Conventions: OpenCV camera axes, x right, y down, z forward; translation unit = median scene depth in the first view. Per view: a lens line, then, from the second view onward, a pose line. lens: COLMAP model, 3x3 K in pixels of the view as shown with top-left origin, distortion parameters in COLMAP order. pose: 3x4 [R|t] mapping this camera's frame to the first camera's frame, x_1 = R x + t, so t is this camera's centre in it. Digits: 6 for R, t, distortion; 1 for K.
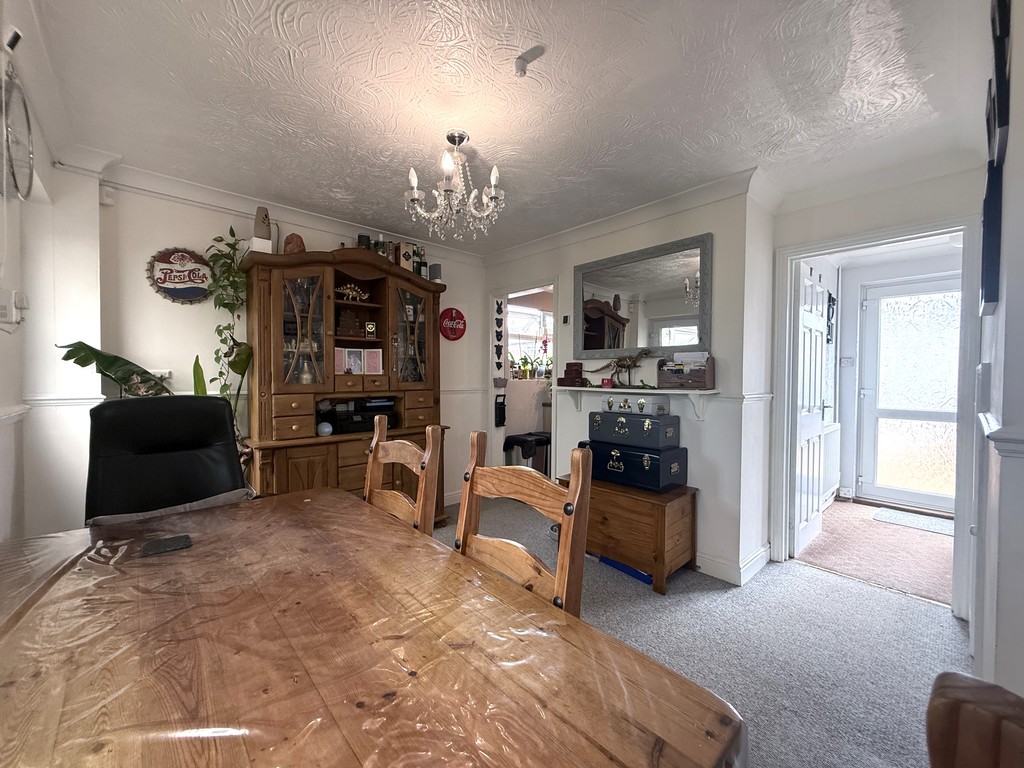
lens RADIAL K [[404.5, 0, 512.0], [0, 404.5, 382.9], [0, 0, 1]] dist [0.003971, 0.000446]
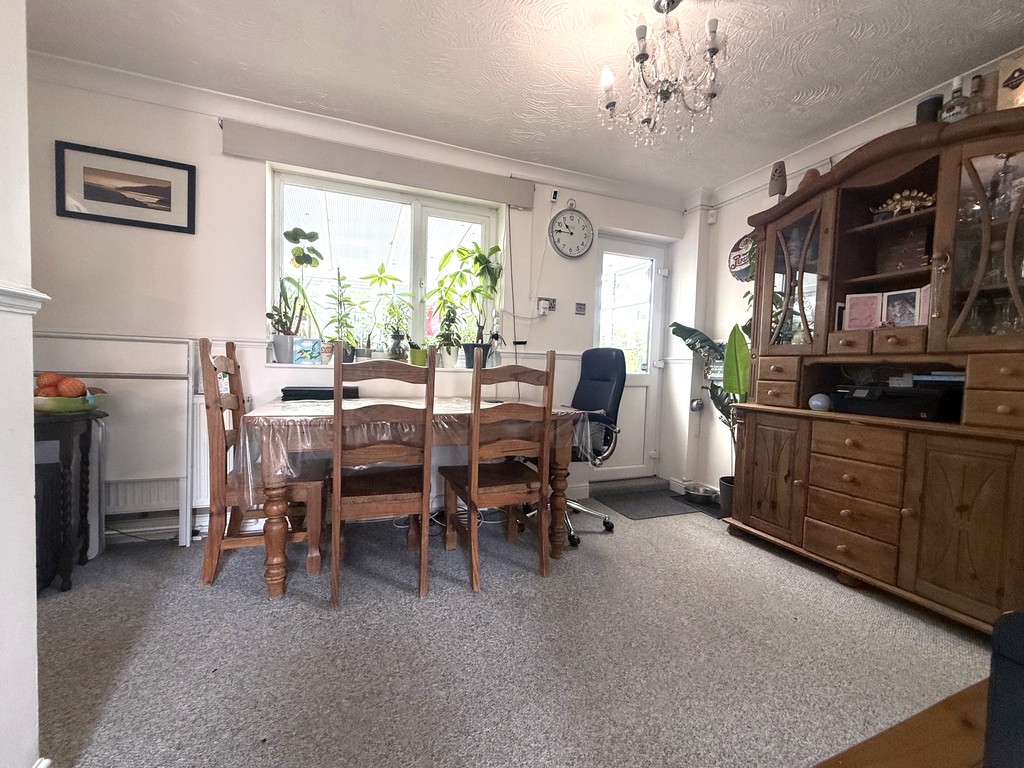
lens RADIAL K [[404.5, 0, 509.9], [0, 404.5, 383.1], [0, 0, 1]] dist [0.003971, 0.000446]
pose [[-0.340430, 0.027586, -0.939865, 0.509970], [-0.045718, 0.997902, 0.045848, 0.073210], [0.939158, 0.058577, -0.338454, 0.750127]]
